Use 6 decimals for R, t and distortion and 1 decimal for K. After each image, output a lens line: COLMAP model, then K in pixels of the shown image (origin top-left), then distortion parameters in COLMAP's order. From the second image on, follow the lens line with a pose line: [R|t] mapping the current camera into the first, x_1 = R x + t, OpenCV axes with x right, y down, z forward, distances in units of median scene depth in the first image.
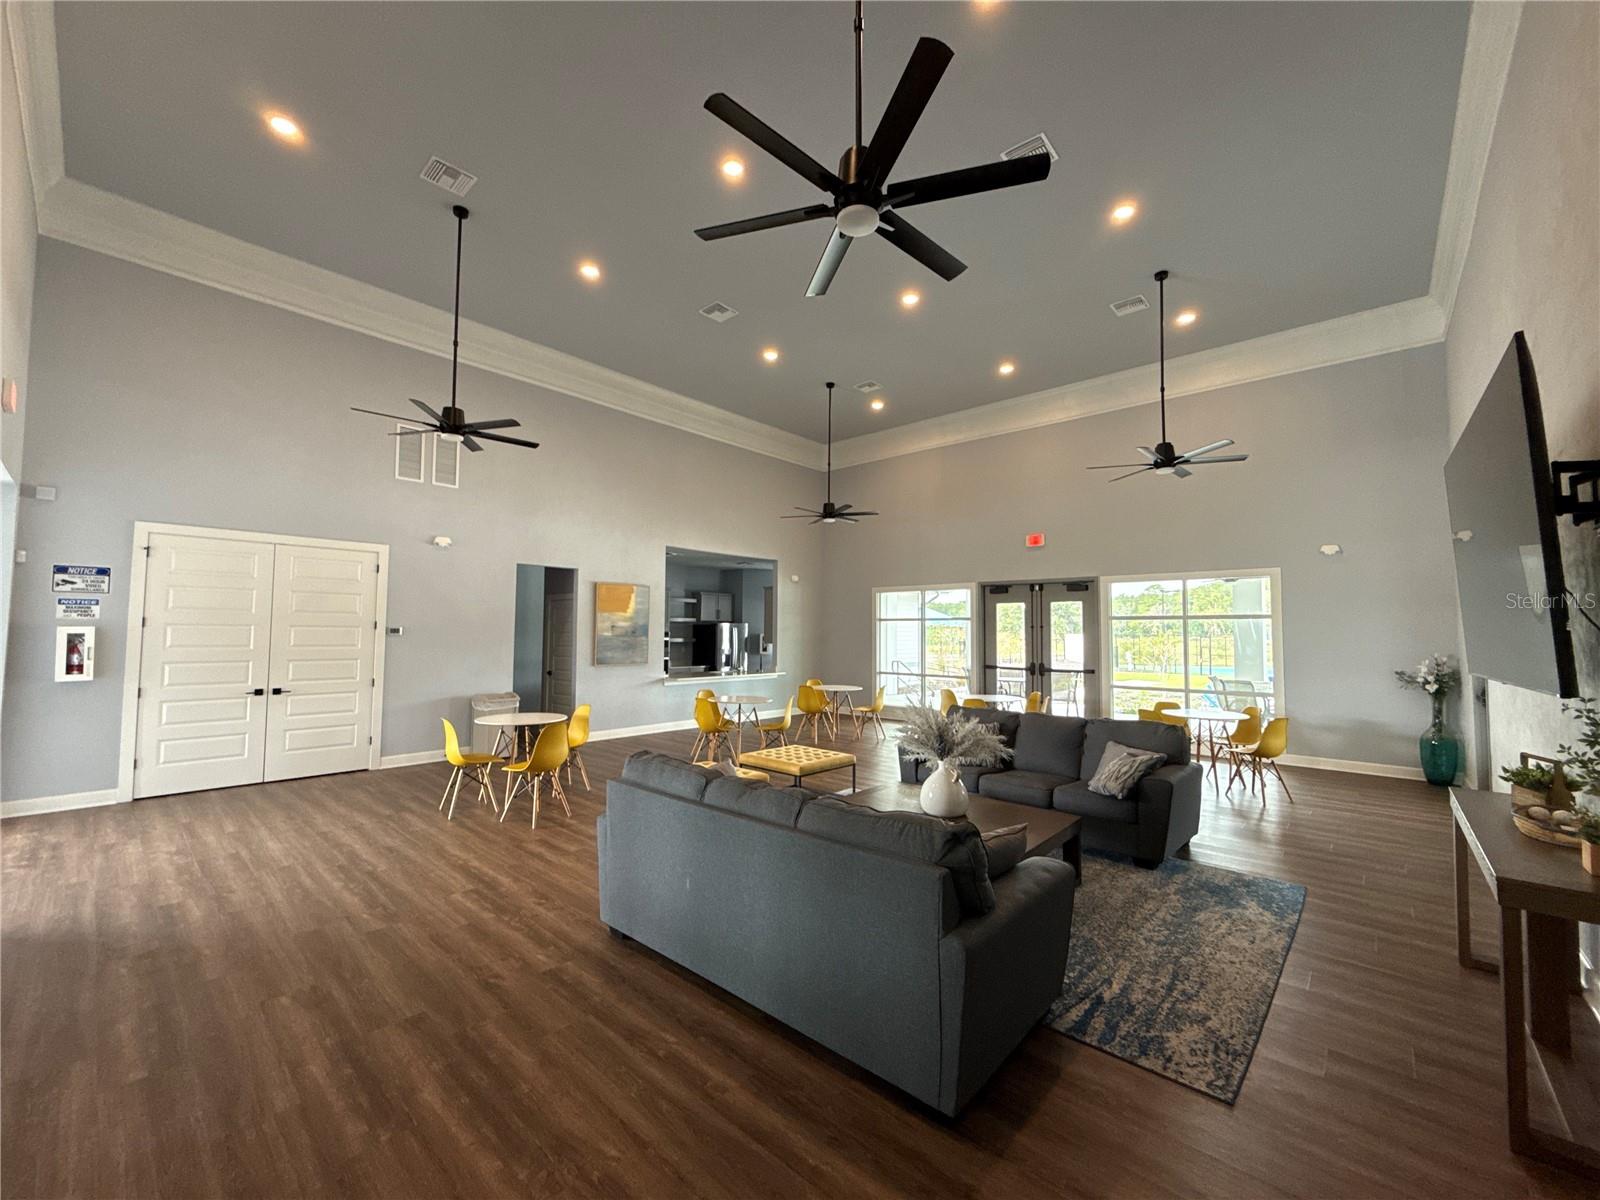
lens RADIAL K [[635.6, 0, 801.3], [0, 635.6, 600.8], [0, 0, 1]] dist [0.006829, -0.001380]
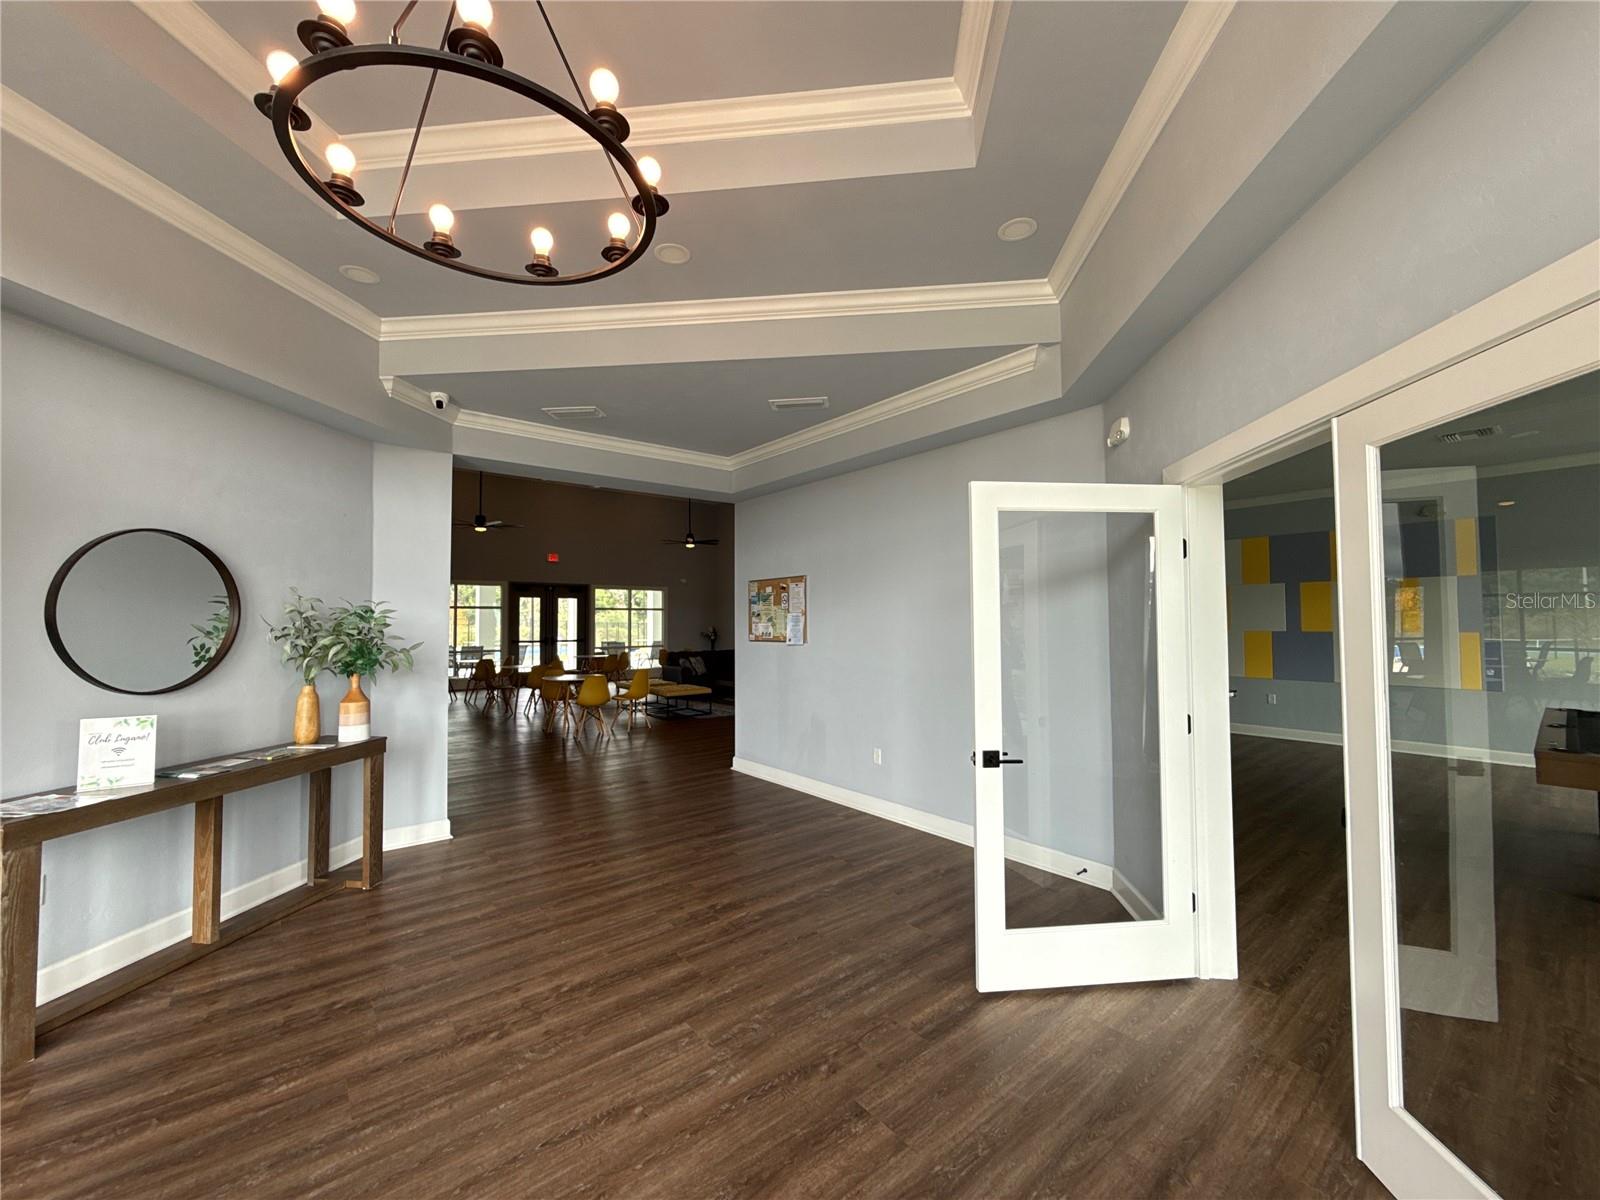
lens RADIAL K [[635.6, 0, 807.9], [0, 635.6, 608.1], [0, 0, 1]] dist [0.006829, -0.001380]
pose [[0.129442, 0.012814, 0.991504, -1.070276], [-0.044982, 0.998963, -0.007038, 0.009604], [-0.990566, -0.043689, 0.129884, 0.169269]]
